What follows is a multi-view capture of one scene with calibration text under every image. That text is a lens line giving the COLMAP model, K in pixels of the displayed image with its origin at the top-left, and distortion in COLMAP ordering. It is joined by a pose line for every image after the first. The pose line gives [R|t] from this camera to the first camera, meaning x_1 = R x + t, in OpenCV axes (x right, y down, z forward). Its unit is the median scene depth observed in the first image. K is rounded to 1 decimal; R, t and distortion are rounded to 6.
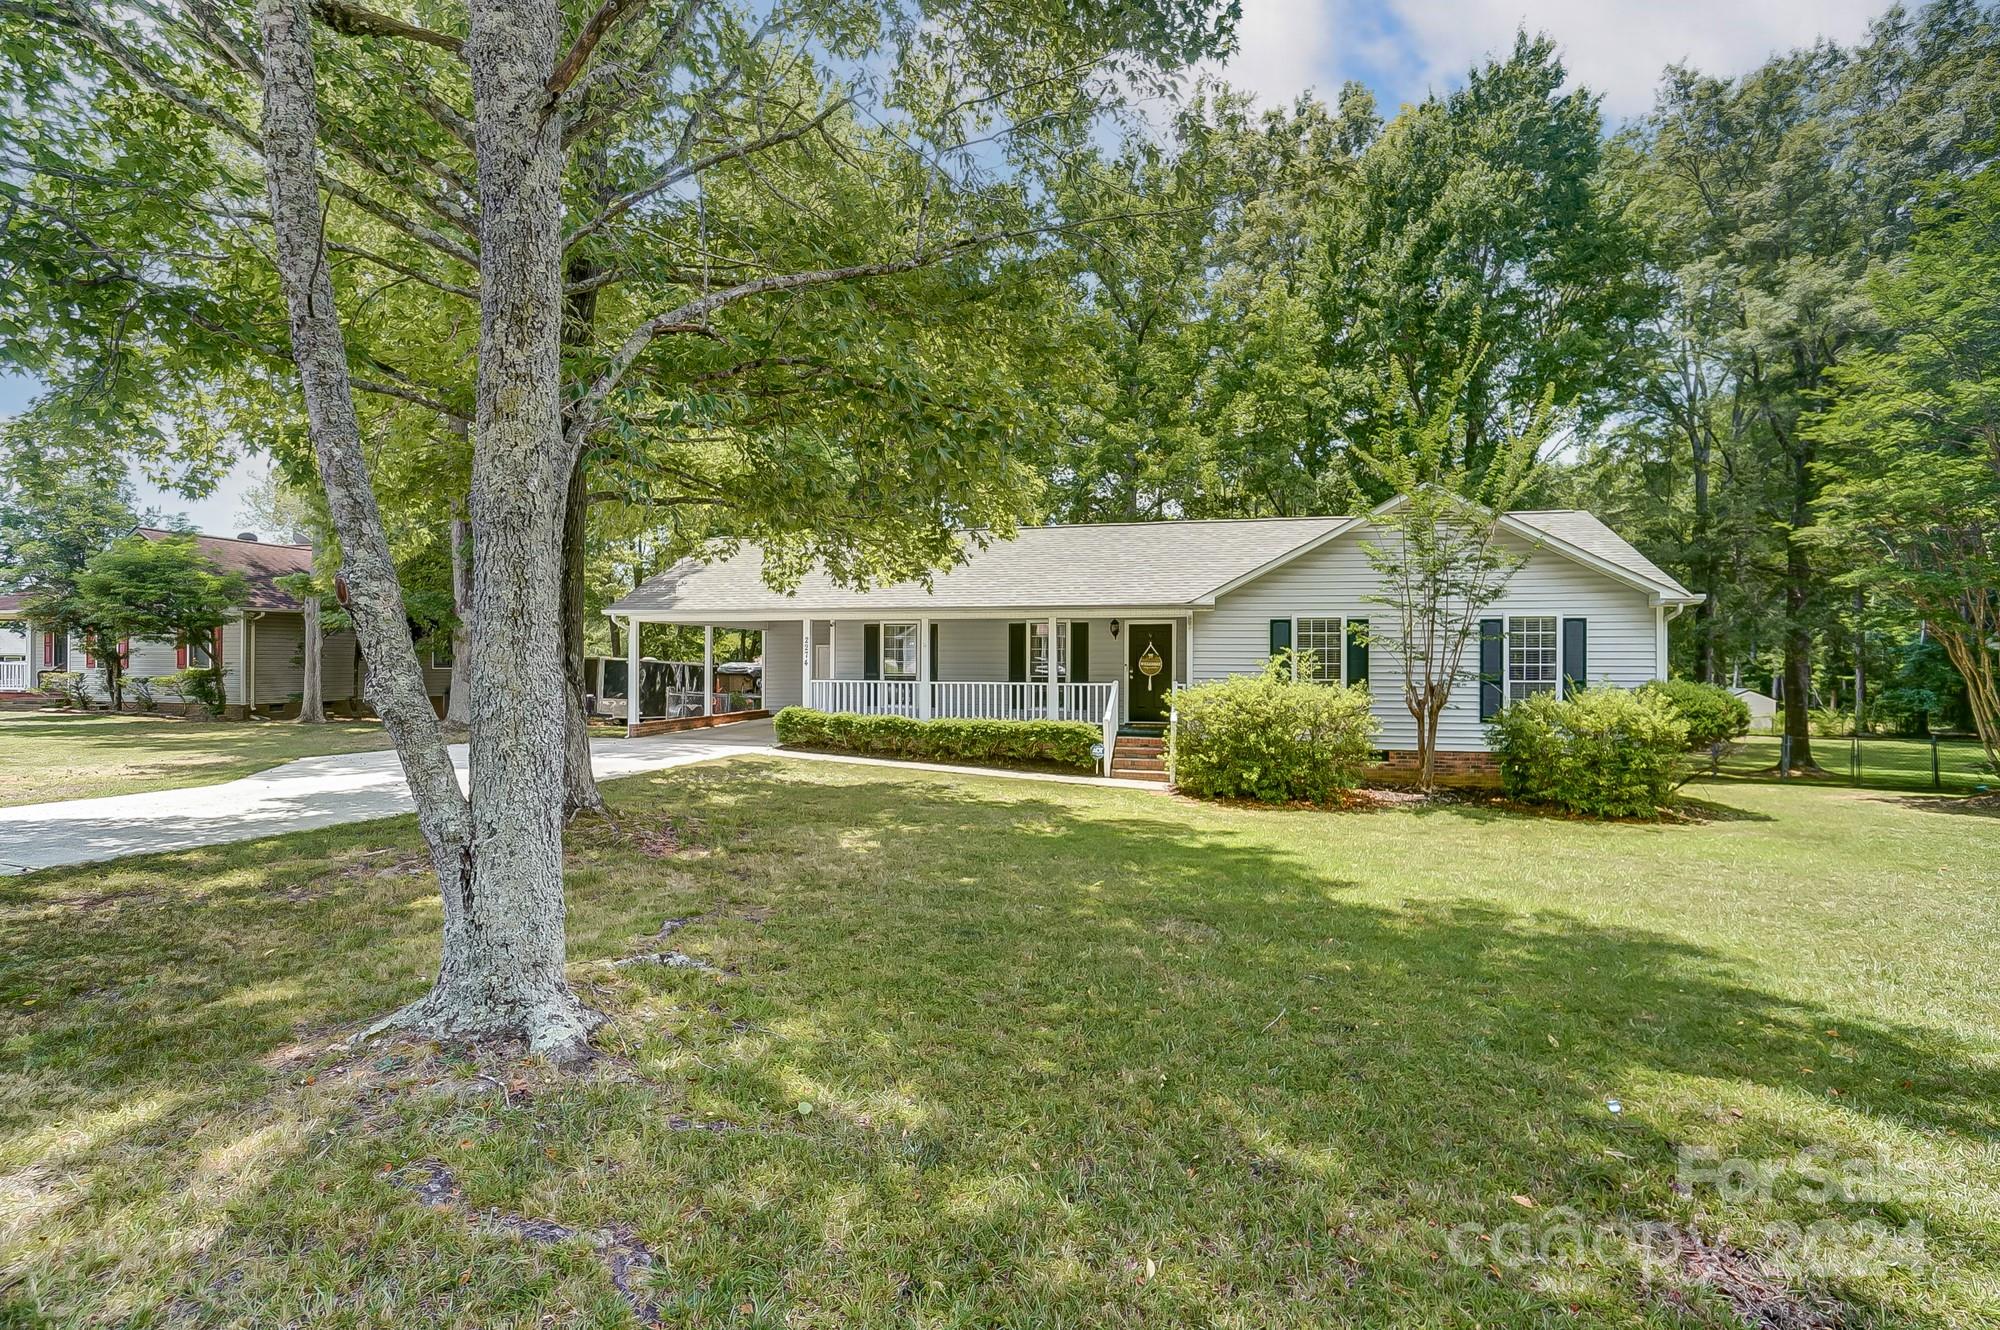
lens RADIAL K [[875.6, 0, 996.7], [0, 875.6, 663.5], [0, 0, 1]] dist [-0.047836, 0.010209]
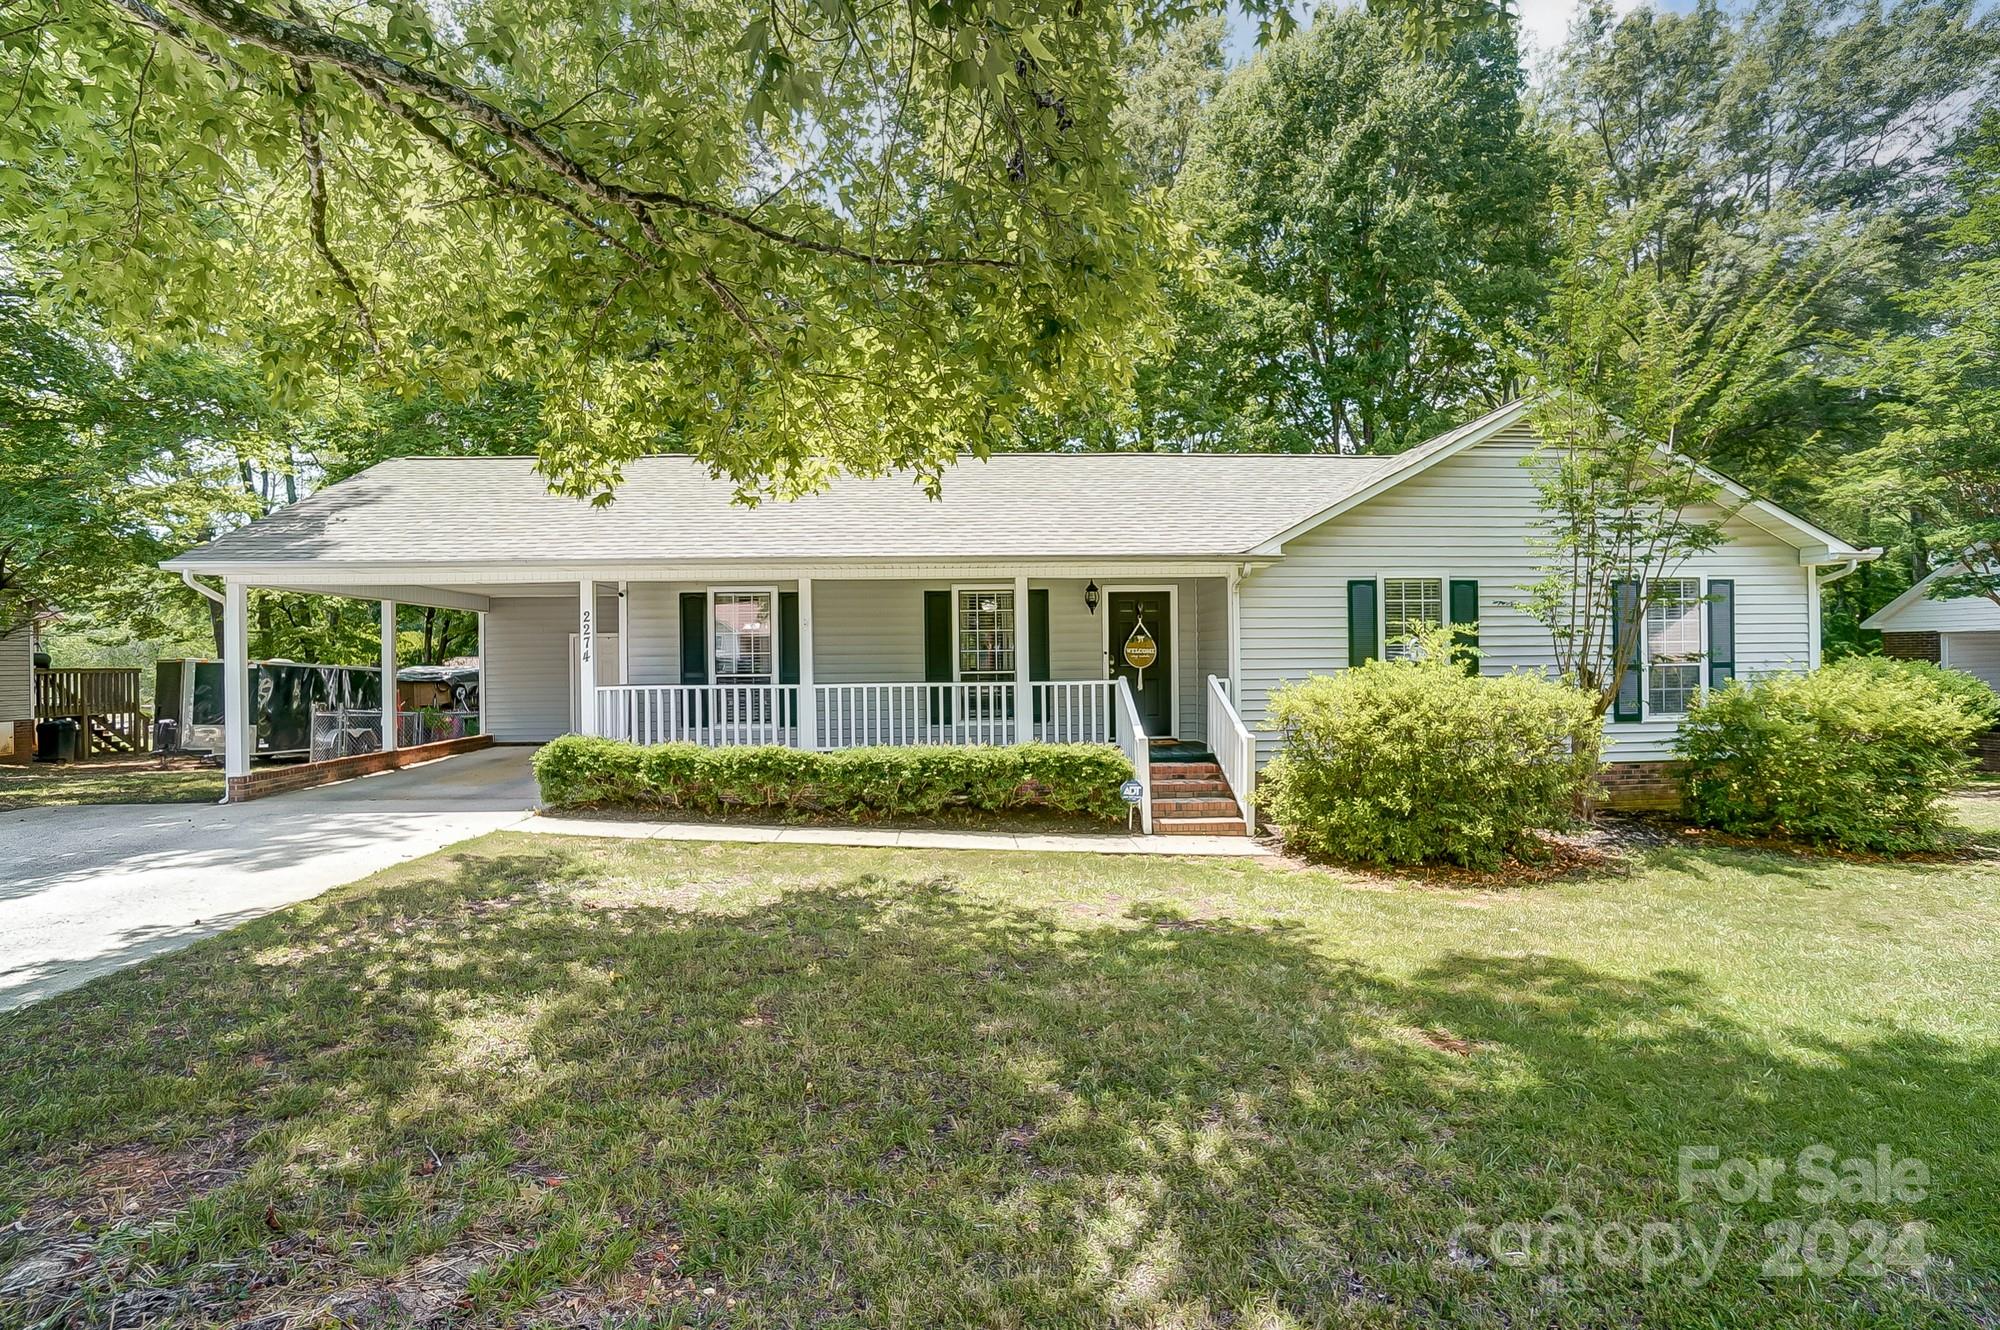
lens RADIAL K [[875.6, 0, 967.3], [0, 875.6, 662.5], [0, 0, 1]] dist [-0.047836, 0.010209]
pose [[0.958819, -0.015831, 0.283577, -0.142146], [0.016741, 0.999860, -0.000785, 0.007905], [-0.283524, 0.005500, 0.958949, 0.392140]]
